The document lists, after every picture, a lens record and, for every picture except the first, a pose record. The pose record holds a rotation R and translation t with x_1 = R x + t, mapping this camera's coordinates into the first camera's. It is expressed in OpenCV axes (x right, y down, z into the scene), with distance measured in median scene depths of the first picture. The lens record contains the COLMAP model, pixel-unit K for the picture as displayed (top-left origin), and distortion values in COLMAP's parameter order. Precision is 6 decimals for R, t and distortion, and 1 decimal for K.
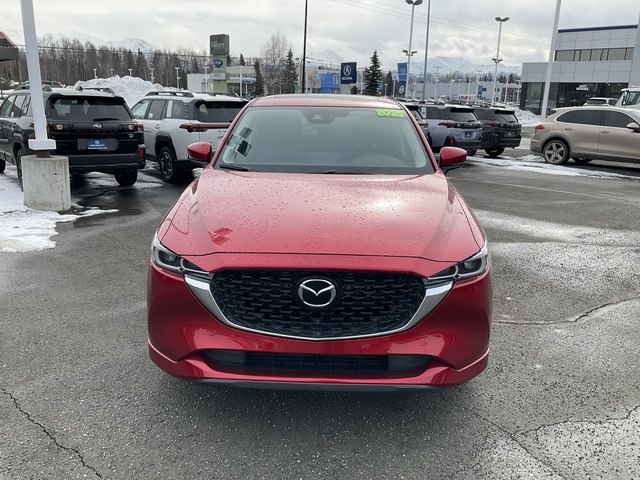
lens RADIAL K [[531.1, 0, 317.6], [0, 531.1, 241.5], [0, 0, 1]] dist [0.022837, -0.034407]
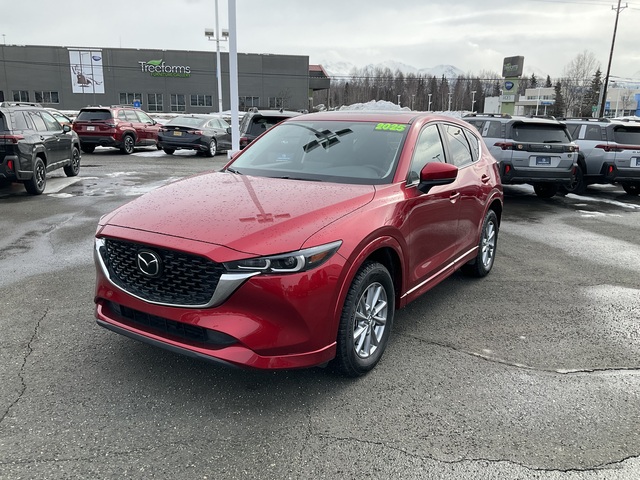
lens RADIAL K [[531.1, 0, 317.8], [0, 531.1, 238.1], [0, 0, 1]] dist [0.022837, -0.034407]
pose [[0.858952, 0.111282, -0.499817, 0.712547], [-0.134834, 0.990806, -0.011118, -0.001537], [0.493984, 0.076942, 0.866060, 0.075617]]
